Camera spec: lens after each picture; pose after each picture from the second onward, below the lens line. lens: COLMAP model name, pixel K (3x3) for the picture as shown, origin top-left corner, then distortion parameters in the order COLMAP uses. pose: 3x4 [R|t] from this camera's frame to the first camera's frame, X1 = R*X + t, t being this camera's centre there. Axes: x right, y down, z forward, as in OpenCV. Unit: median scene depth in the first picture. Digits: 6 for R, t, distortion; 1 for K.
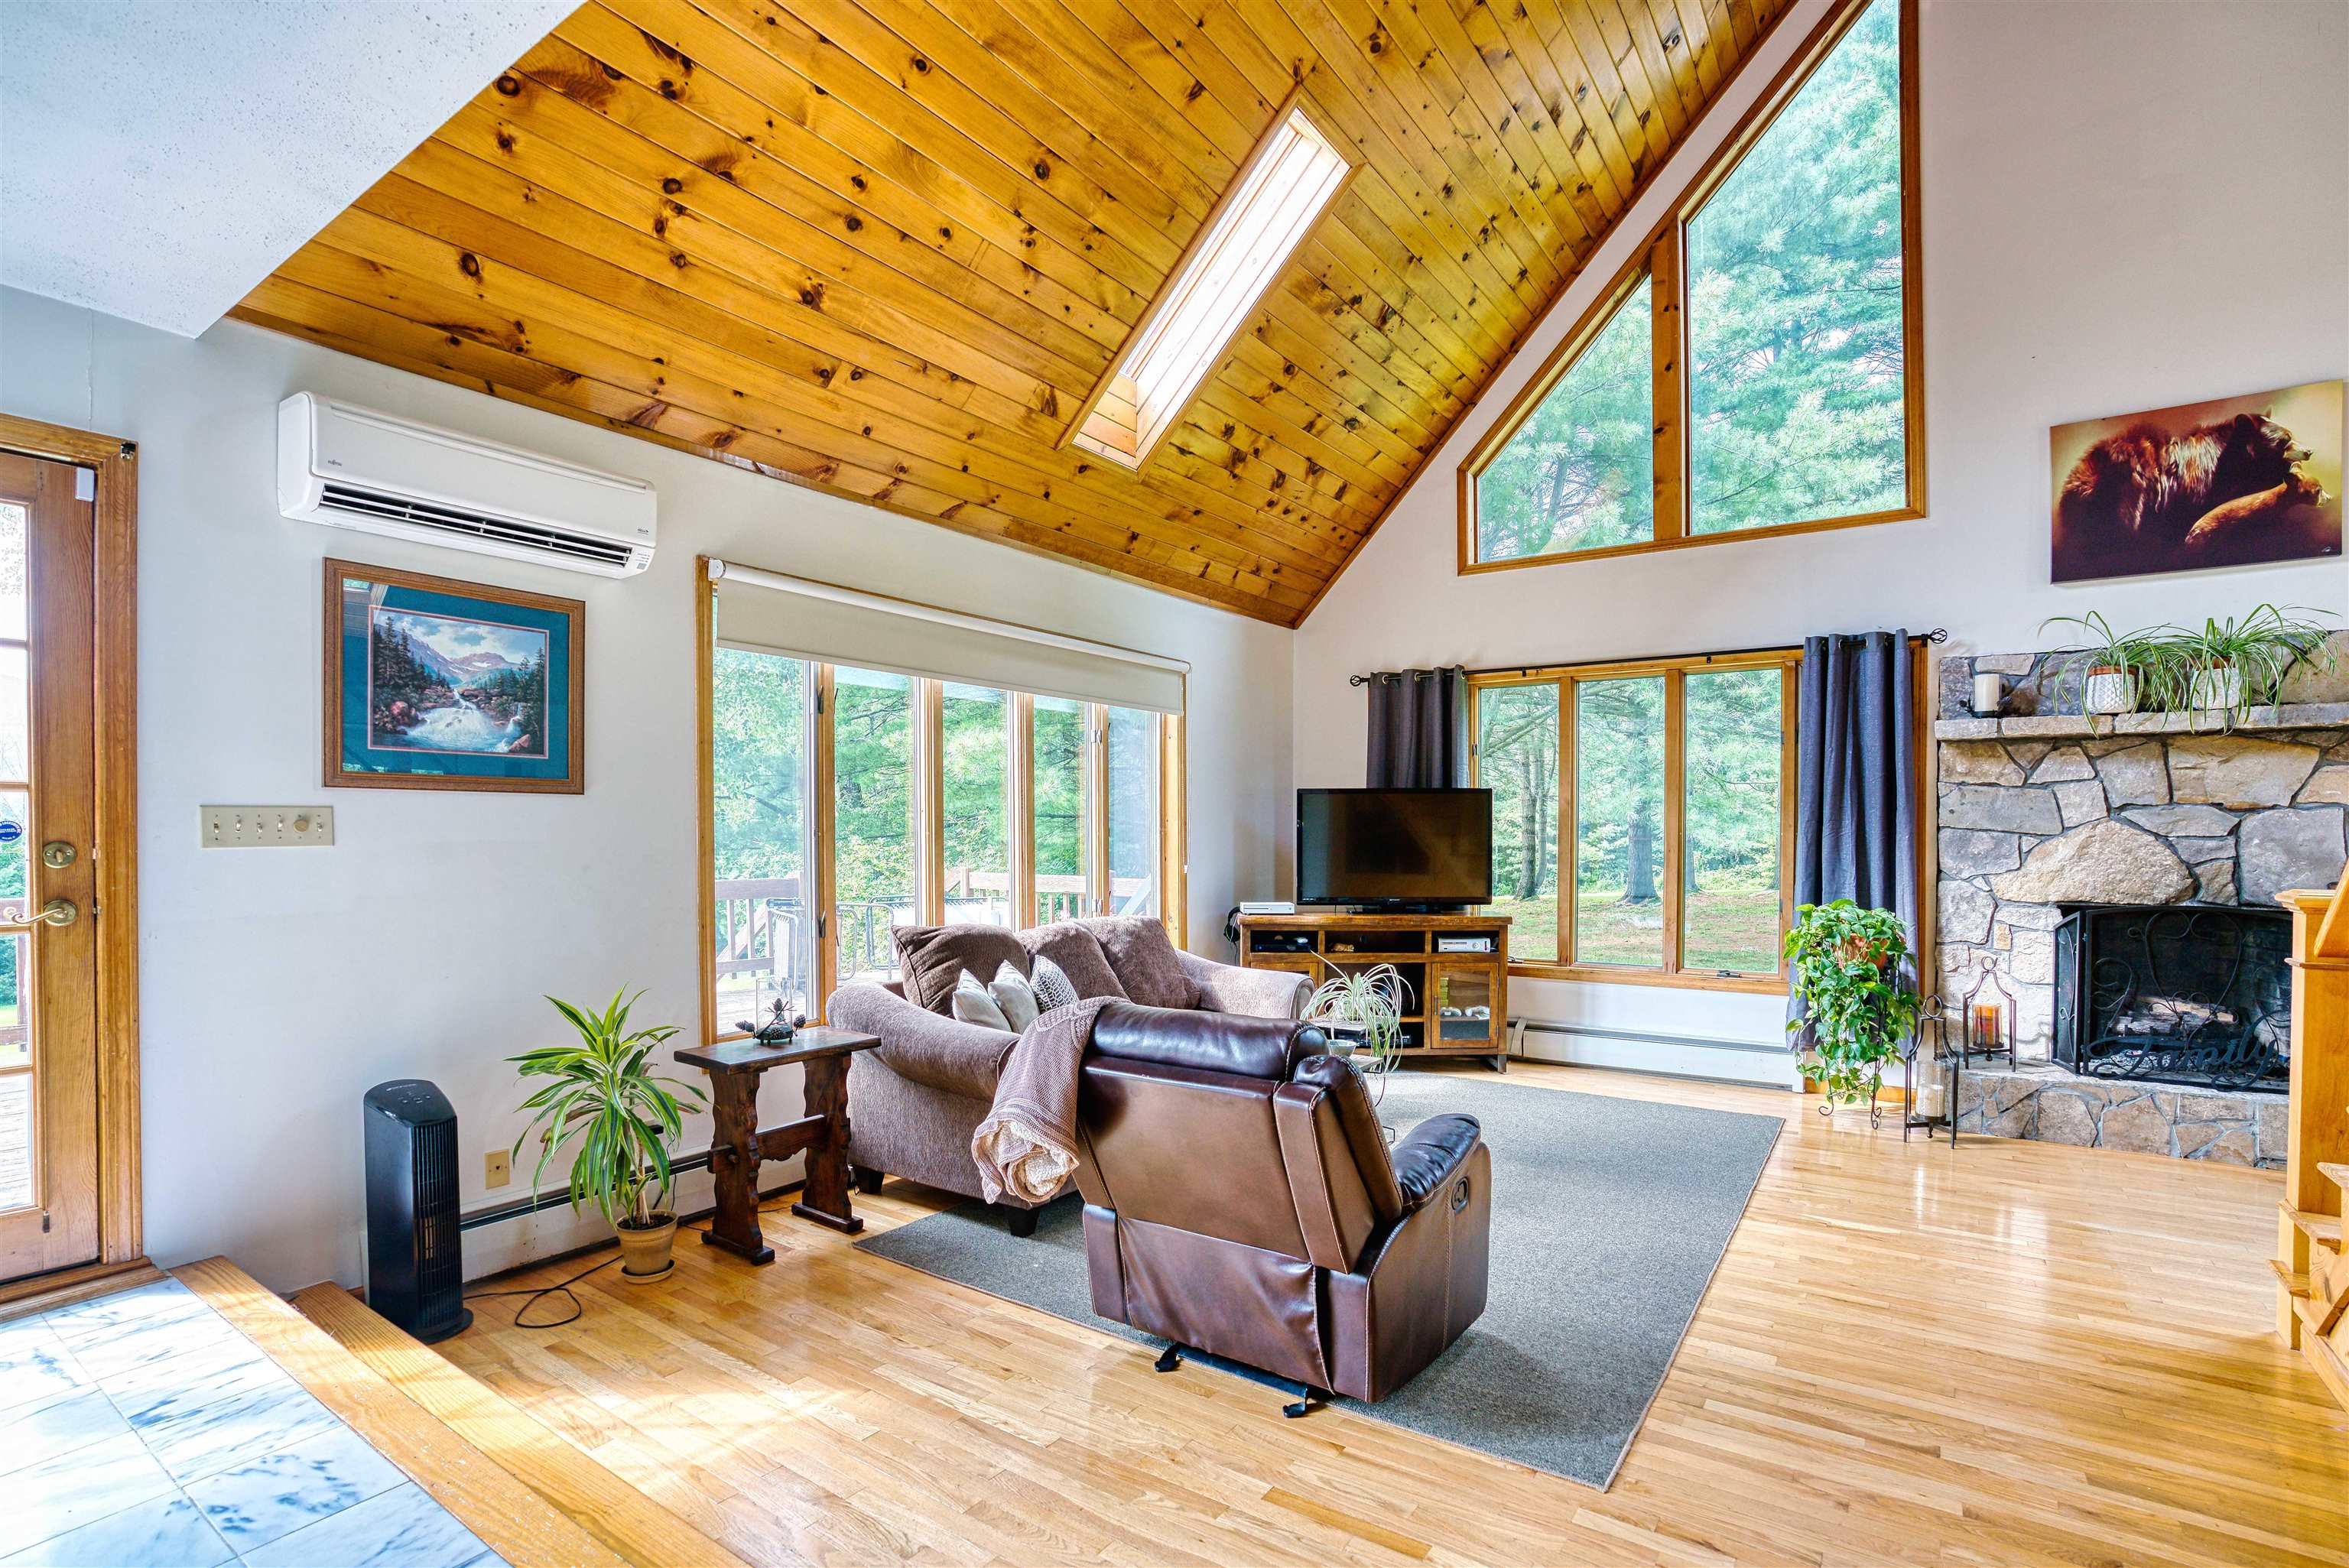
lens RADIAL K [[1110.0, 0, 1158.5], [0, 1110.0, 834.5], [0, 0, 1]] dist [-0.041234, 0.009430]
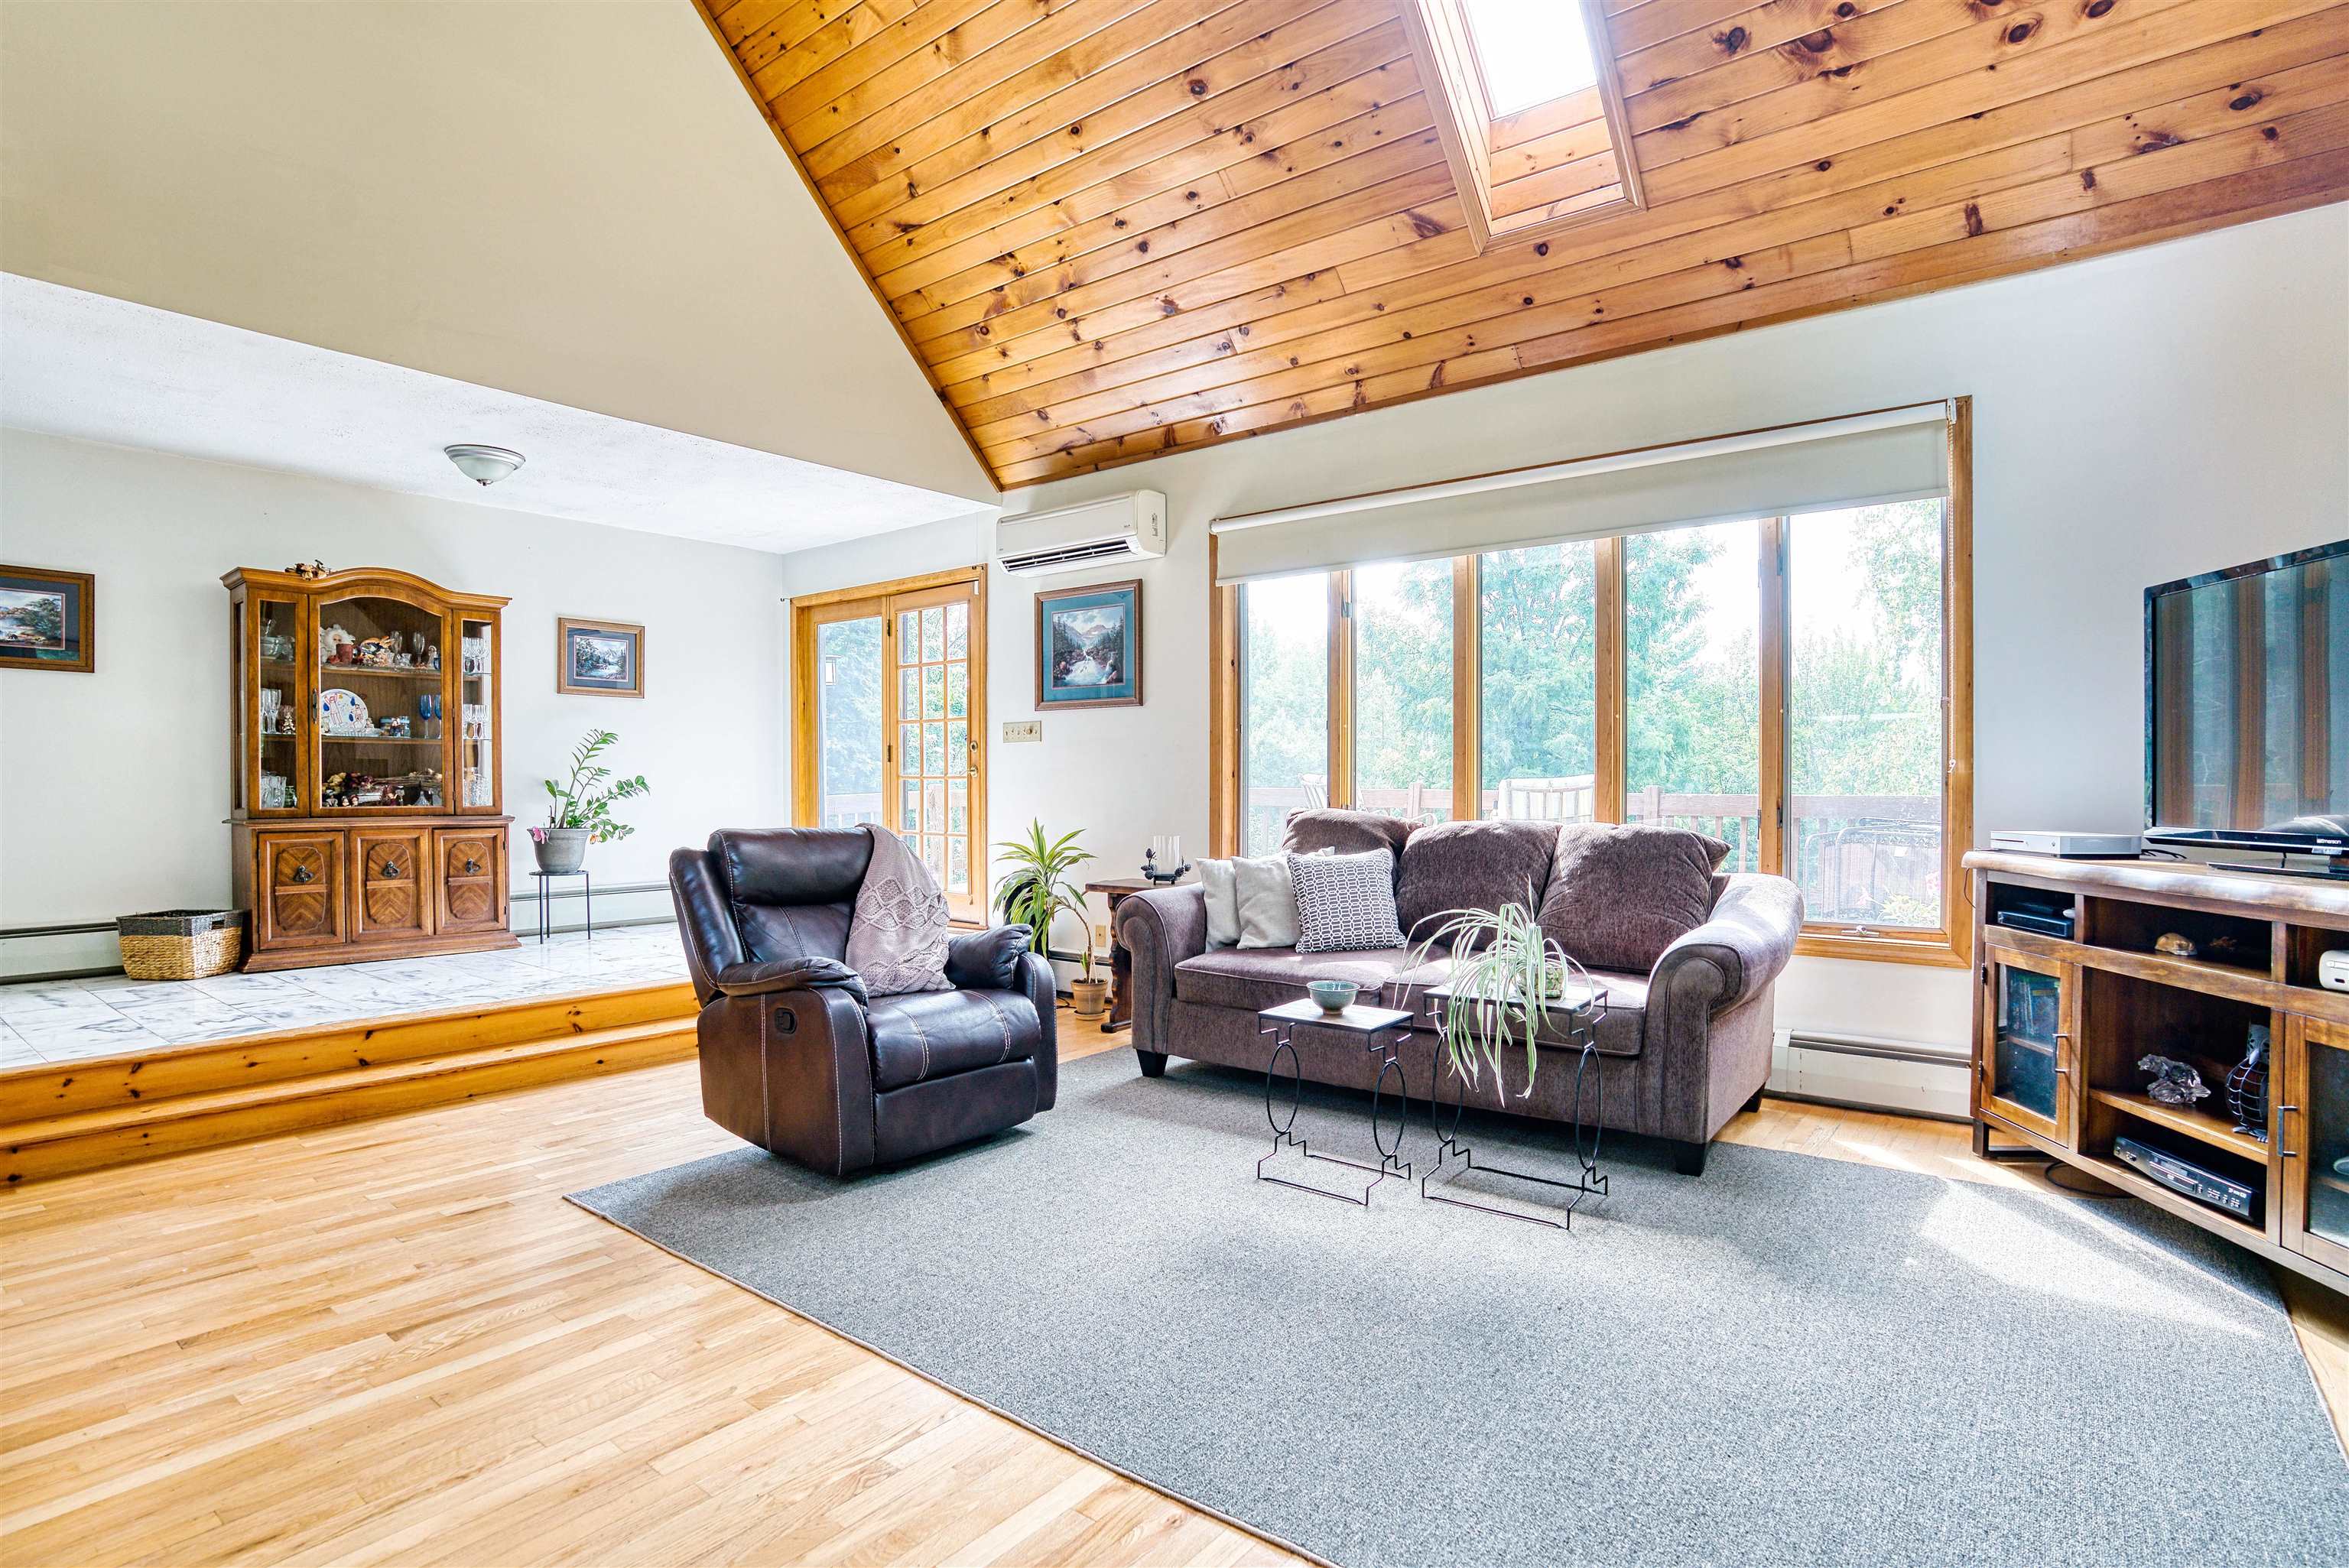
lens RADIAL K [[1211.6, 0, 1192.3], [0, 1211.6, 773.6], [0, 0, 1]] dist [-0.042271, 0.010426]
pose [[-0.058363, -0.009997, -0.998245, 1.206898], [-0.008408, 0.999919, -0.009522, 0.075735], [0.998260, 0.007838, -0.058442, 1.239542]]
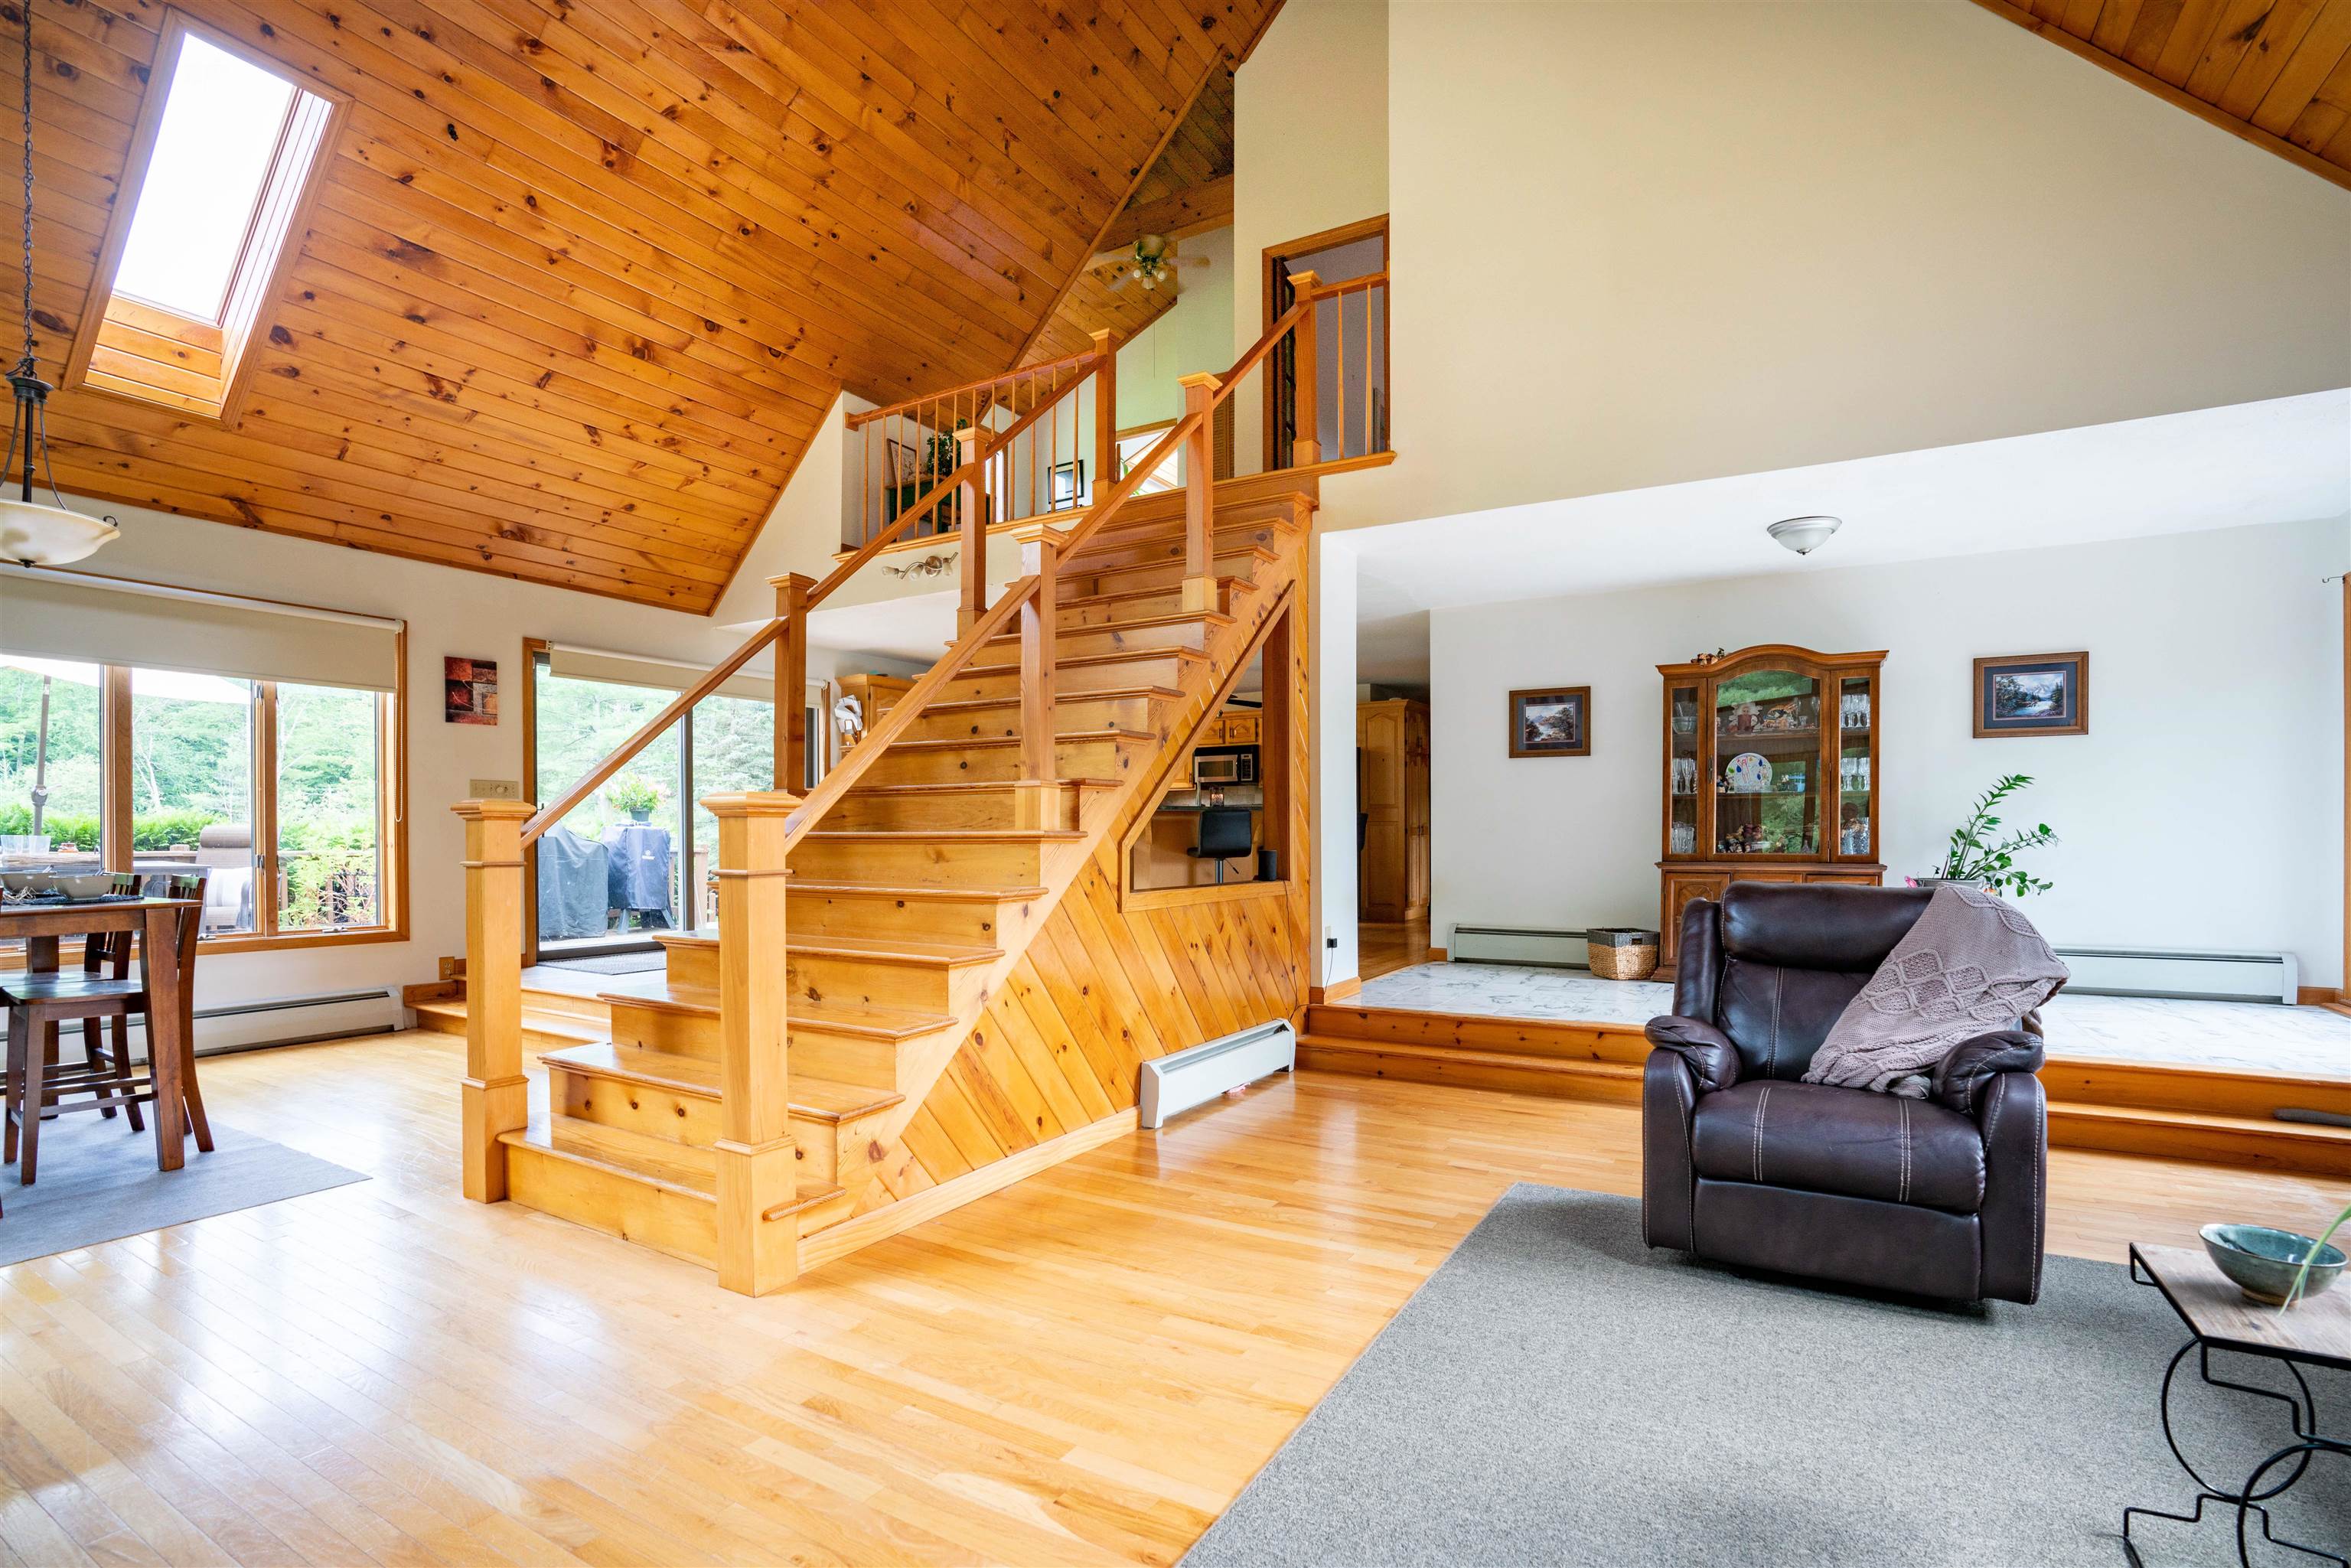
lens RADIAL K [[1111.0, 0, 1146.2], [0, 1111.0, 835.0], [0, 0, 1]] dist [-0.041234, 0.009430]
pose [[-0.998359, 0.000581, -0.057254, 0.694997], [-0.000028, 0.999943, 0.010634, 0.066901], [0.057257, 0.010618, -0.998303, 1.708266]]
